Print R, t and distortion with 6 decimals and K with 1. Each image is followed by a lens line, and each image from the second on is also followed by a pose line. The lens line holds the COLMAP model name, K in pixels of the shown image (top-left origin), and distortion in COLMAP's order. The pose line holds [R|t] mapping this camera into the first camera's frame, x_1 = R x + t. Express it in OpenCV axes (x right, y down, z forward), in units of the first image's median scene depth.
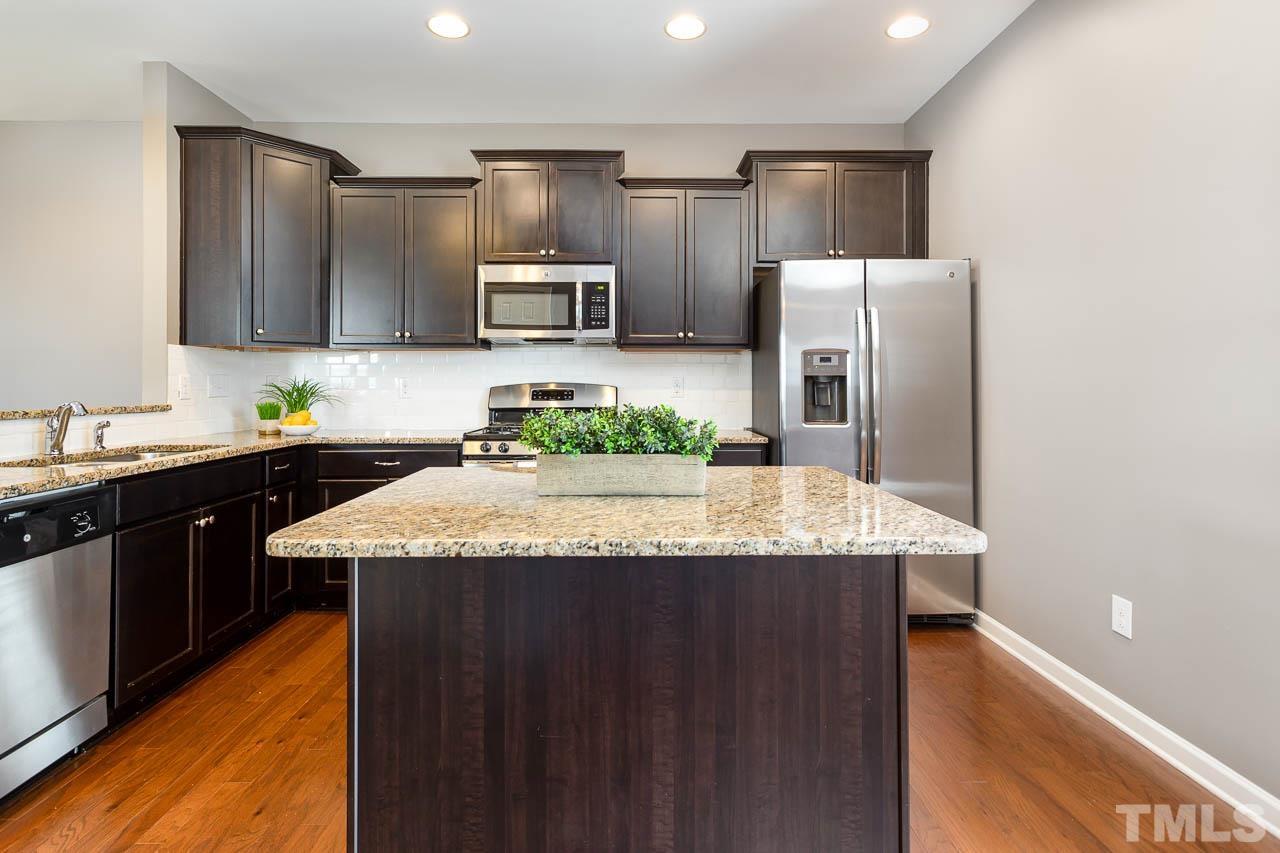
lens RADIAL K [[635.5, 0, 647.9], [0, 635.5, 405.6], [0, 0, 1]] dist [0.001341, 0.003863]
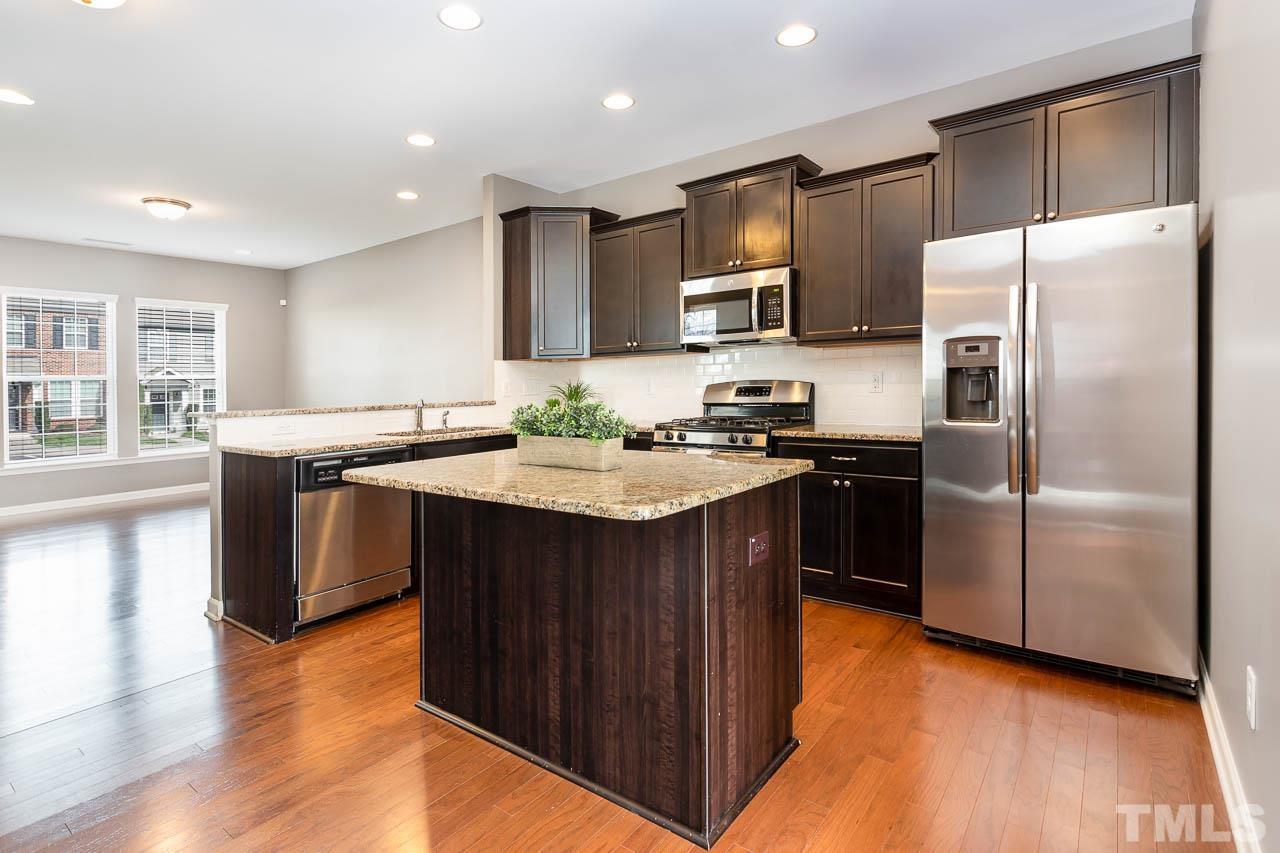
lens RADIAL K [[635.5, 0, 621.4], [0, 635.5, 410.2], [0, 0, 1]] dist [0.001341, 0.003863]
pose [[0.783614, 0.007852, -0.621199, 0.446119], [0.001269, 0.999898, 0.014240, -0.000225], [0.621247, -0.011947, 0.783524, 0.005686]]
